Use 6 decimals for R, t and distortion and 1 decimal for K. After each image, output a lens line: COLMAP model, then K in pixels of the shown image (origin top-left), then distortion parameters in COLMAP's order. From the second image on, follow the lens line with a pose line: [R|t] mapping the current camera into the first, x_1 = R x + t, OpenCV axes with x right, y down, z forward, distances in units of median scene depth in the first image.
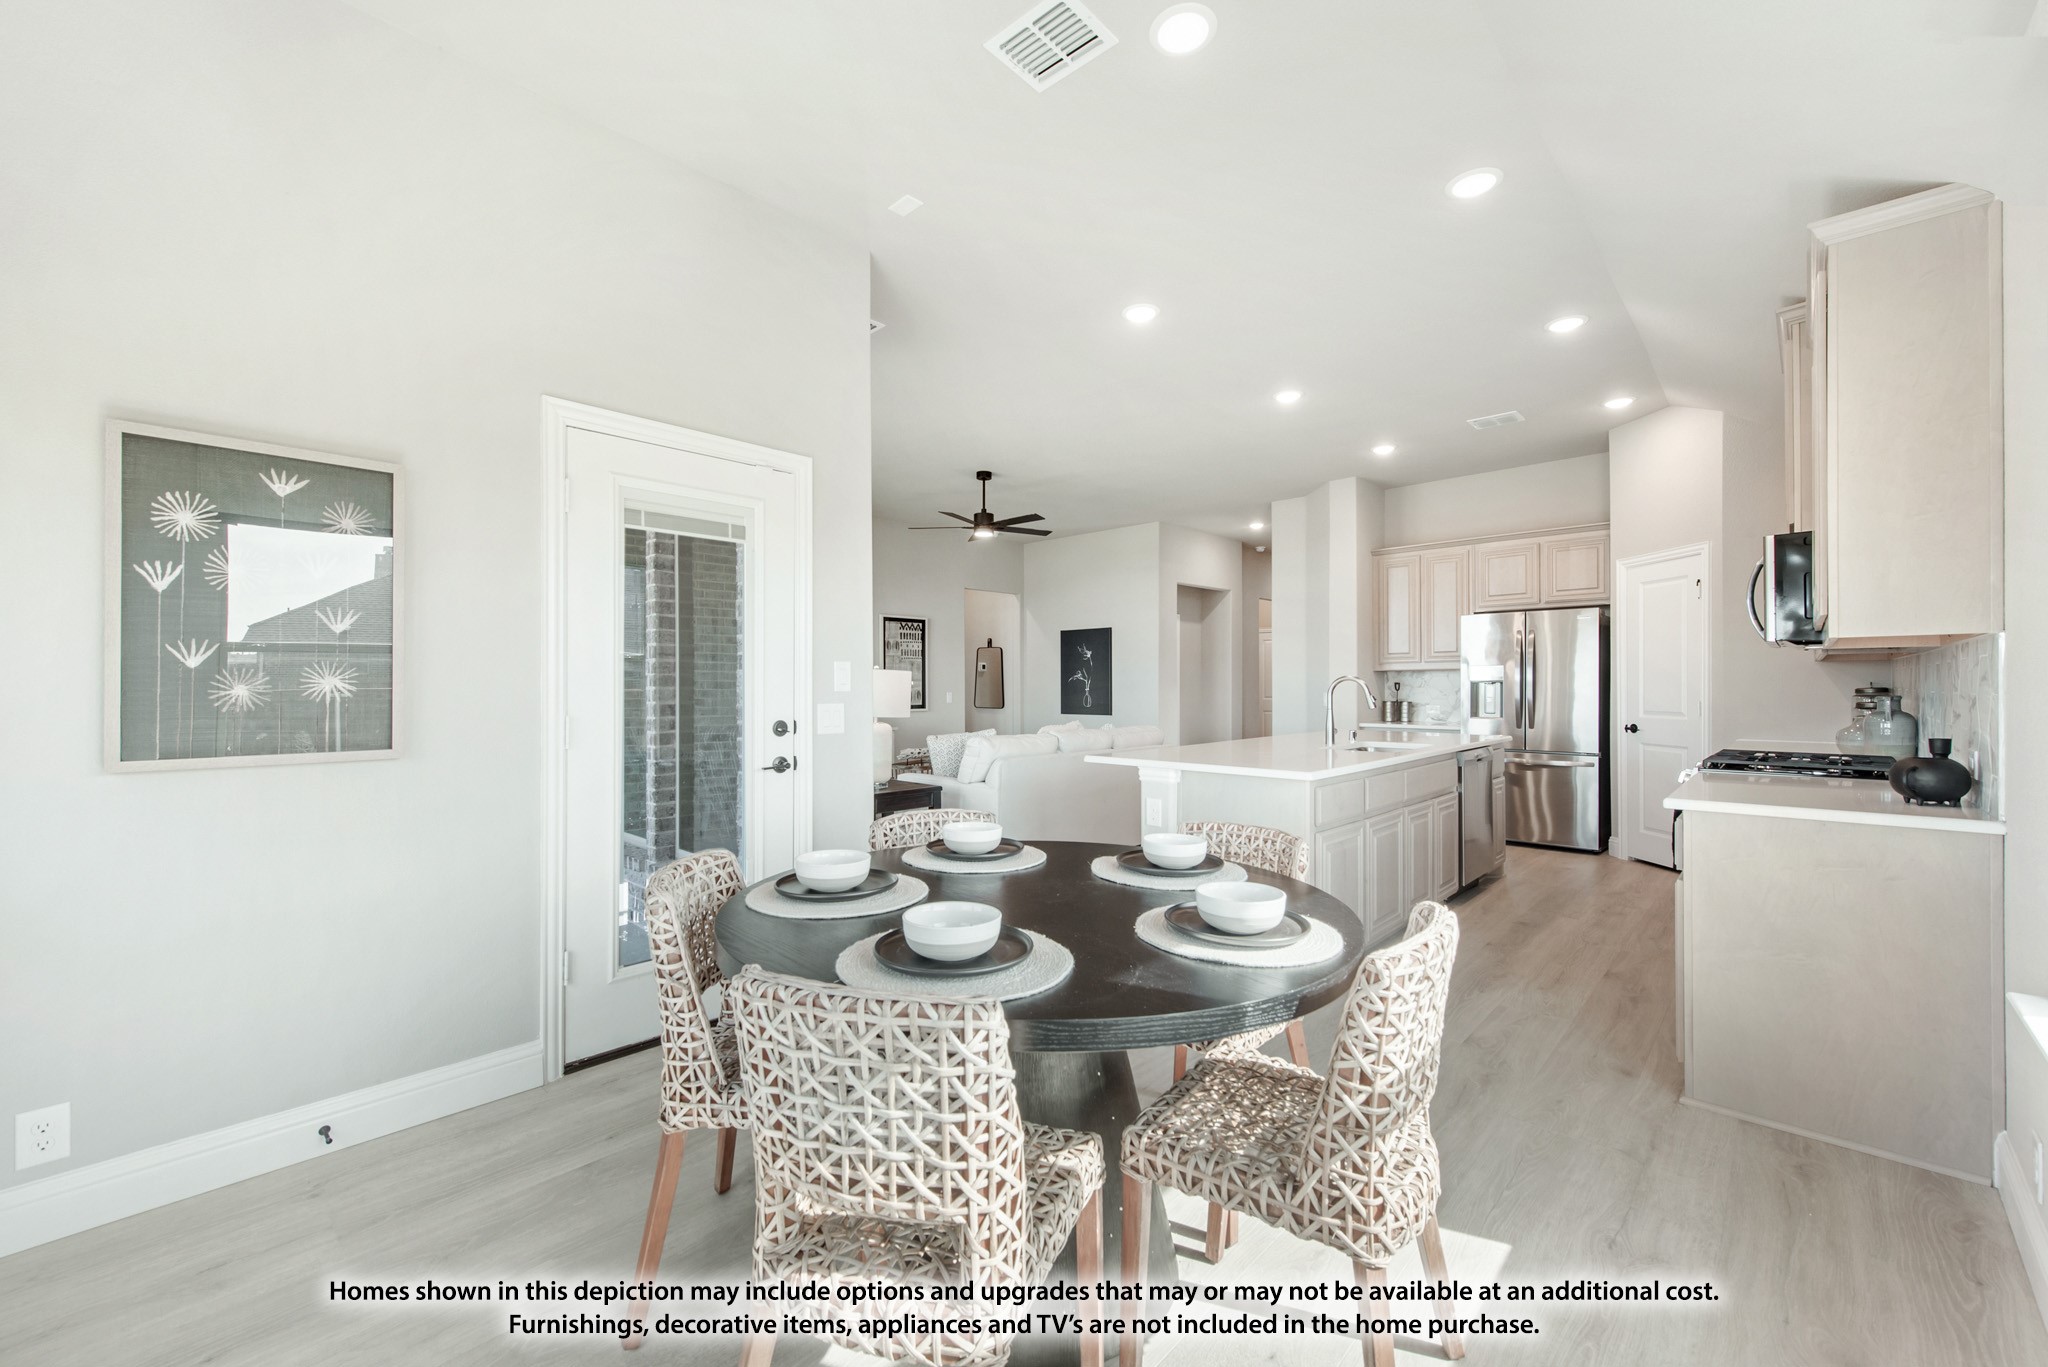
lens RADIAL K [[807.9, 0, 1028.1], [0, 807.9, 687.5], [0, 0, 1]] dist [0.010175, -0.004364]
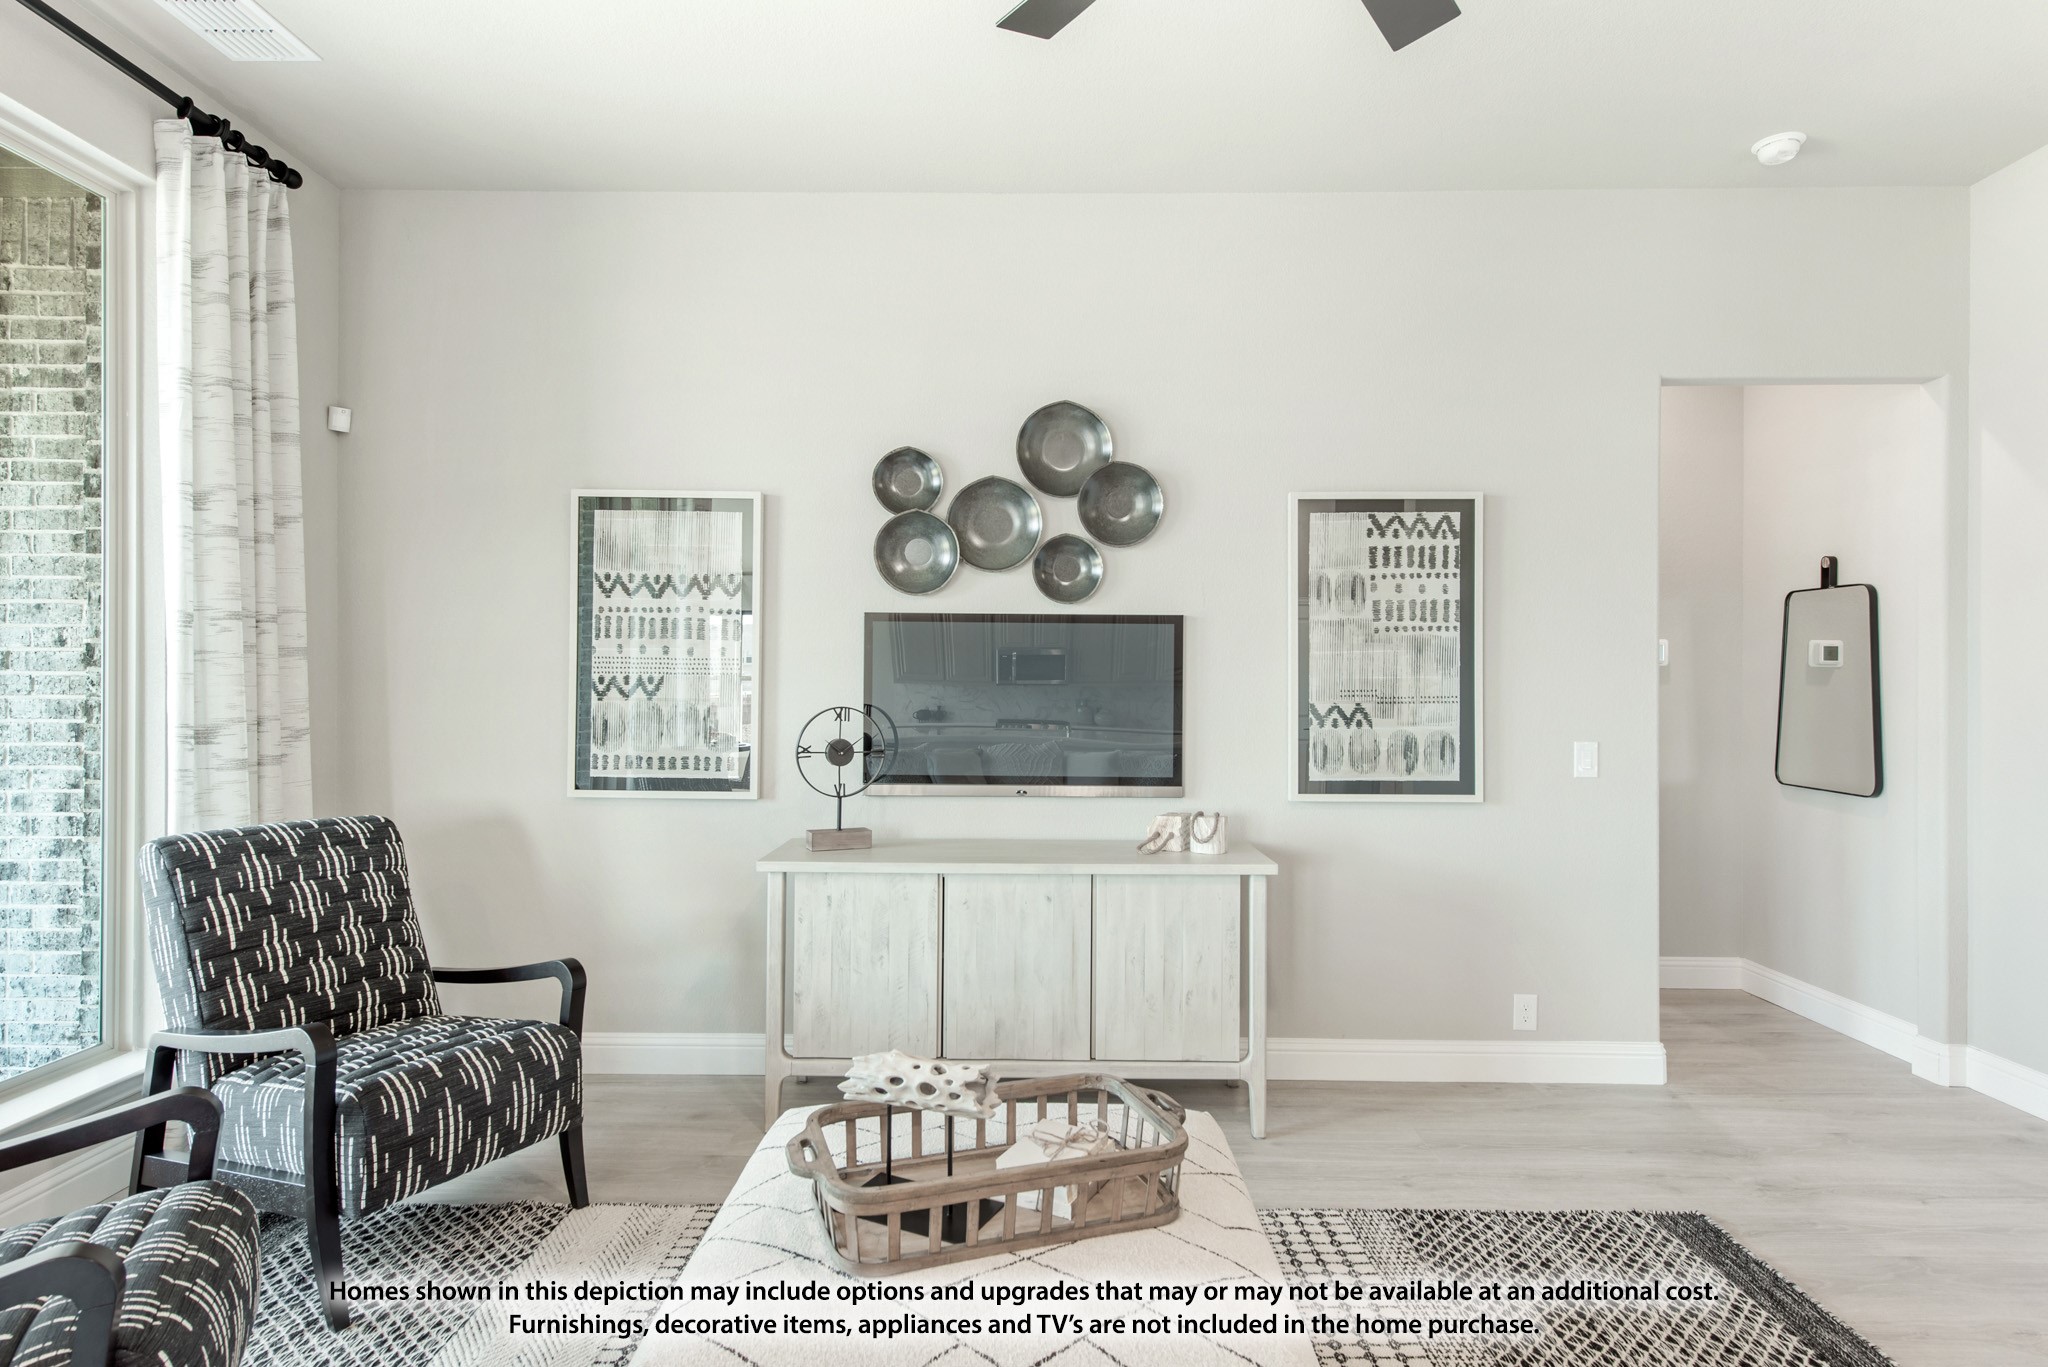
lens RADIAL K [[1079.6, 0, 1027.7], [0, 1079.6, 682.2], [0, 0, 1]] dist [0.022916, -0.010371]
pose [[0.682653, 0.002083, -0.730740, 0.075246], [-0.007601, 0.999962, -0.004250, -0.017967], [0.730703, 0.008455, 0.682643, 0.848964]]
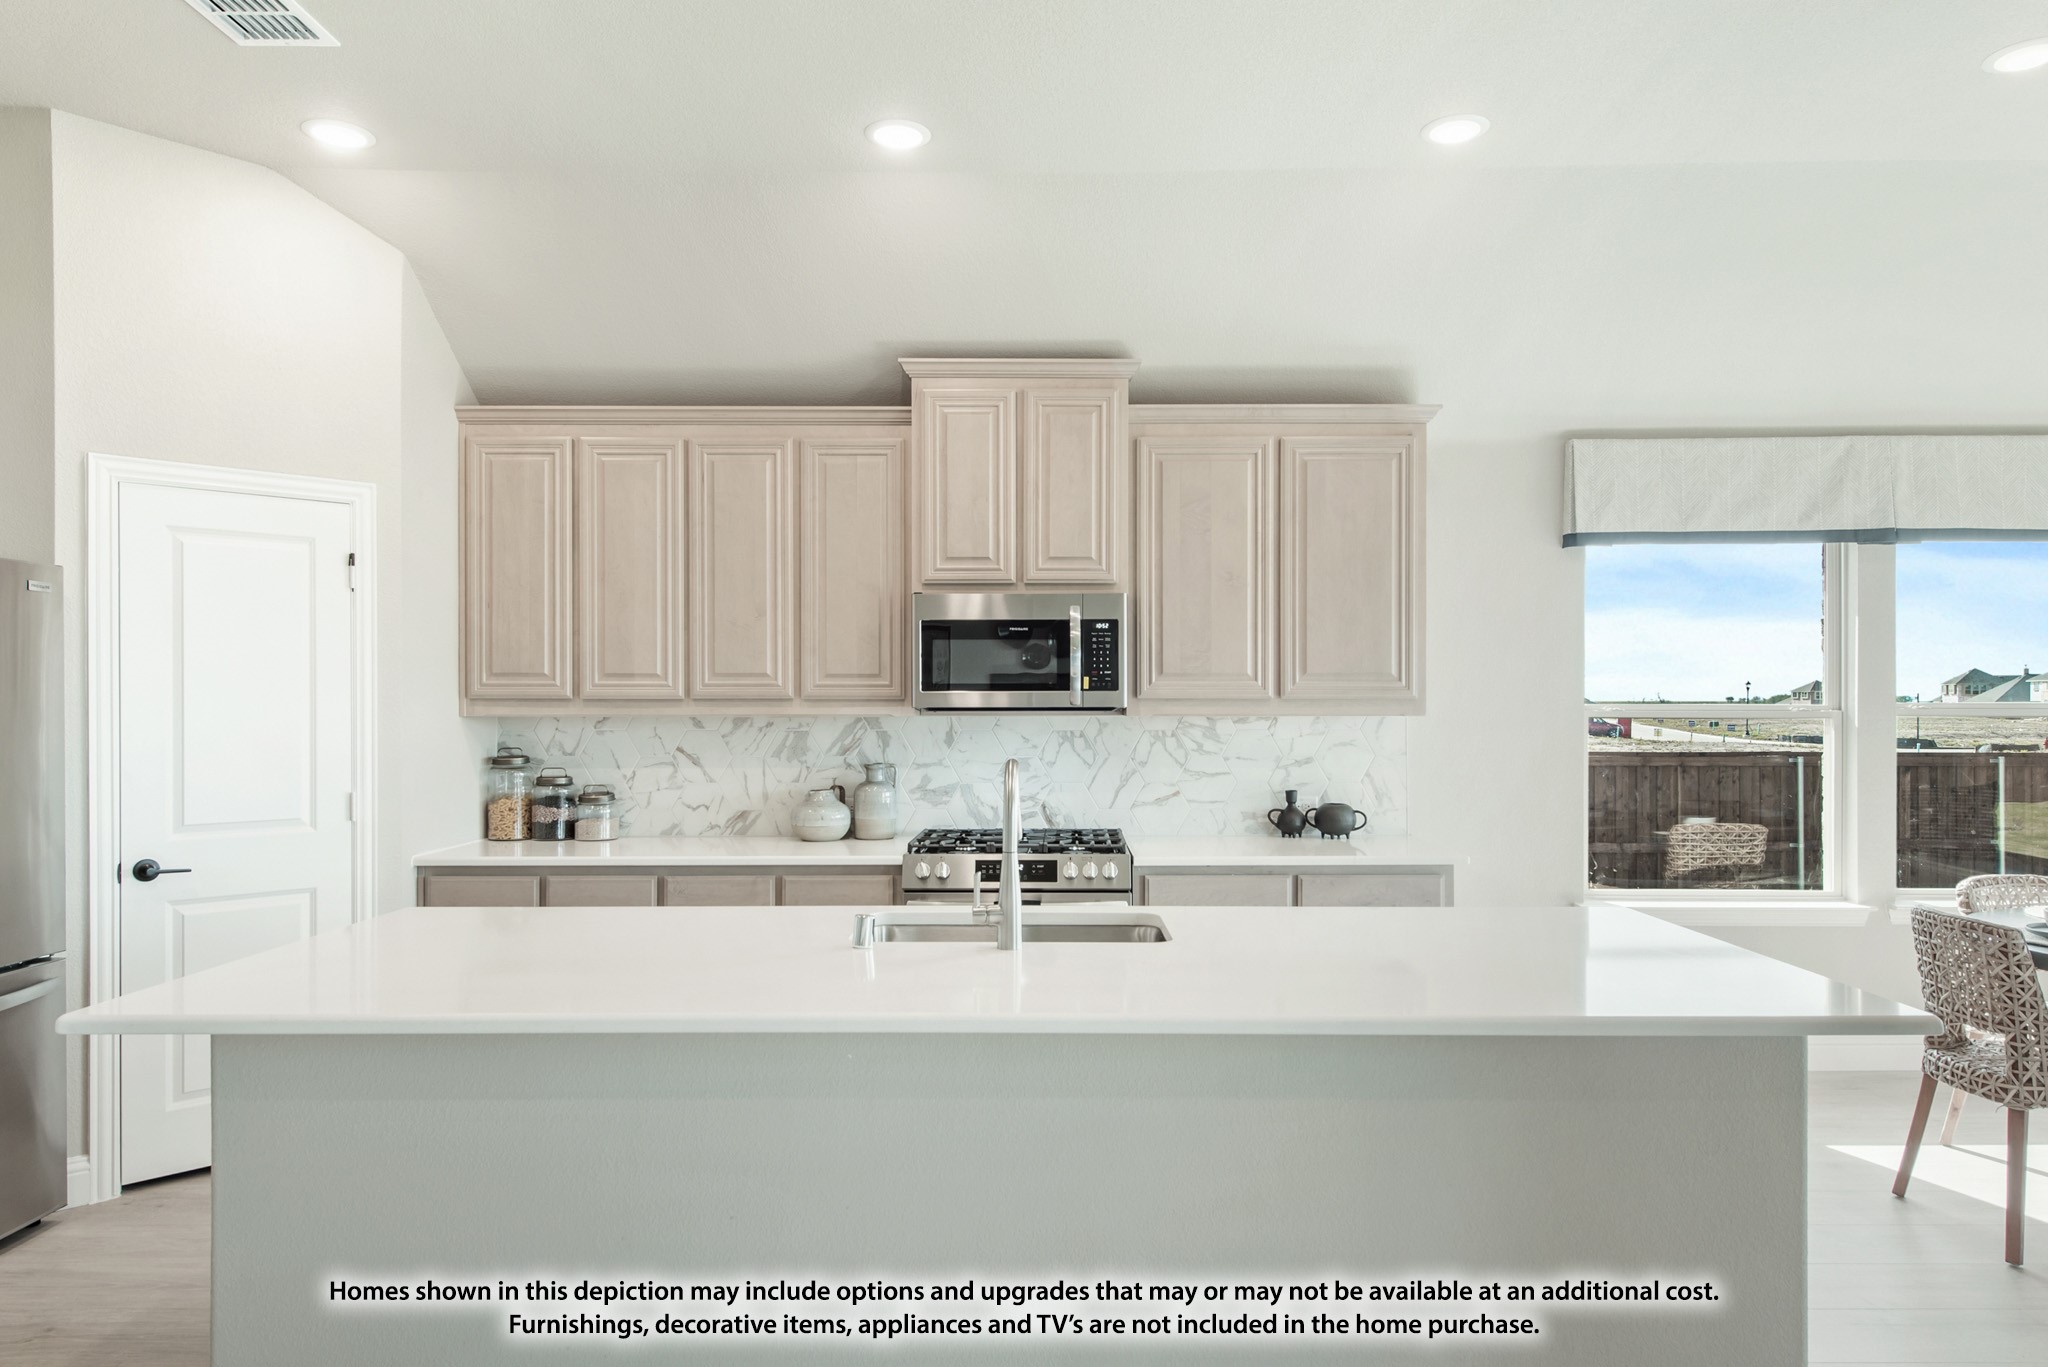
lens RADIAL K [[1252.5, 0, 1030.3], [0, 1252.5, 705.5], [0, 0, 1]] dist [0.018107, -0.012582]
pose [[-0.682549, 0.003136, 0.730833, -0.031499], [0.005125, 0.999987, 0.000496, -0.027820], [-0.730822, 0.004085, -0.682556, 0.951990]]
